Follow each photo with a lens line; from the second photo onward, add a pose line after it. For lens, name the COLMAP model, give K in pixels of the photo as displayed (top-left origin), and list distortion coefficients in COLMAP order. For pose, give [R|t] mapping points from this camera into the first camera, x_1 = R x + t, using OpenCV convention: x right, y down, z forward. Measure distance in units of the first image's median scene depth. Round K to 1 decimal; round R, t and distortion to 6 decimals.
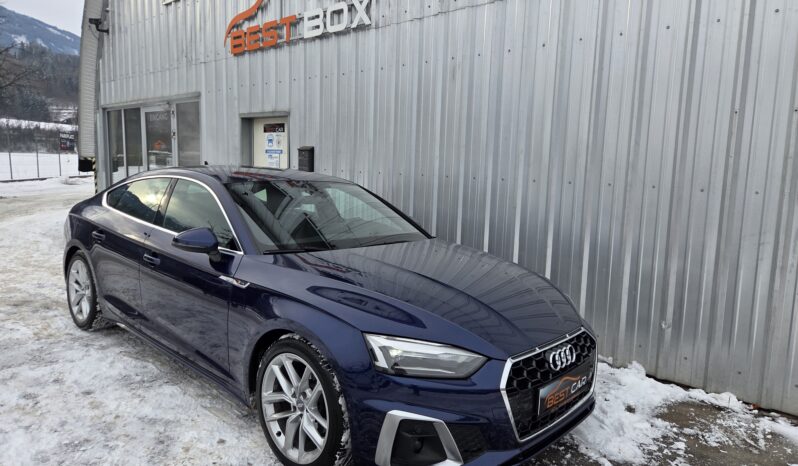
lens RADIAL K [[535.3, 0, 408.8], [0, 535.3, 223.1], [0, 0, 1]] dist [0.059733, -0.048258]
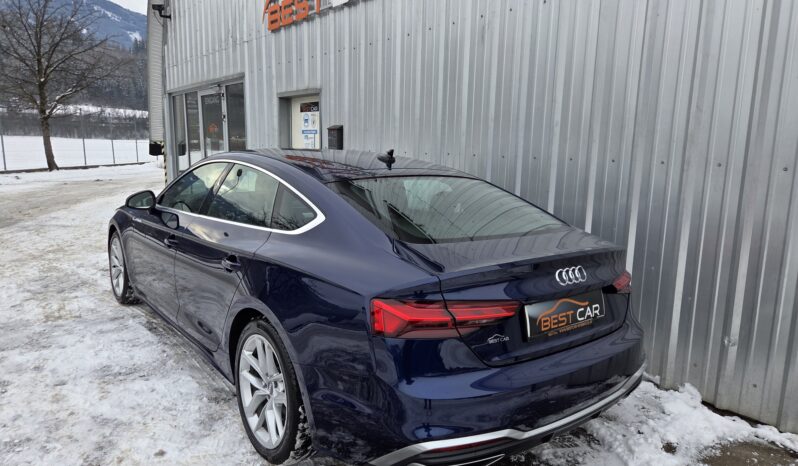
lens RADIAL K [[535.3, 0, 395.9], [0, 535.3, 231.2], [0, 0, 1]] dist [0.059733, -0.048258]
pose [[0.984837, 0.016283, -0.172718, 0.082827], [-0.008306, 0.998869, 0.046807, -0.002786], [0.173284, -0.044663, 0.983859, 0.093336]]
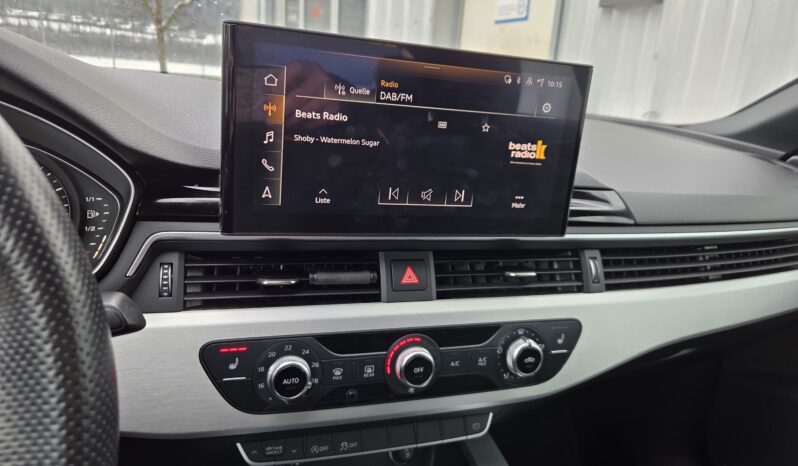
lens RADIAL K [[535.3, 0, 400.8], [0, 535.3, 210.1], [0, 0, 1]] dist [0.059733, -0.048258]
pose [[0.924708, 0.123936, -0.359936, -0.206311], [-0.086088, 0.989106, 0.119408, -0.009878], [0.370814, -0.079432, 0.925304, 0.726749]]
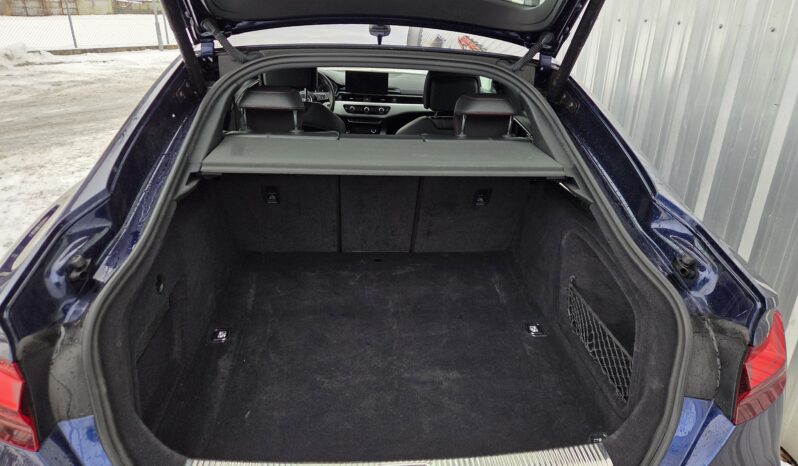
lens RADIAL K [[535.3, 0, 401.4], [0, 535.3, 227.7], [0, 0, 1]] dist [0.059733, -0.048258]
pose [[0.730658, 0.243827, -0.637721, 0.202212], [-0.072161, 0.956403, 0.282996, -0.026886], [0.678920, -0.160754, 0.716398, 0.378351]]
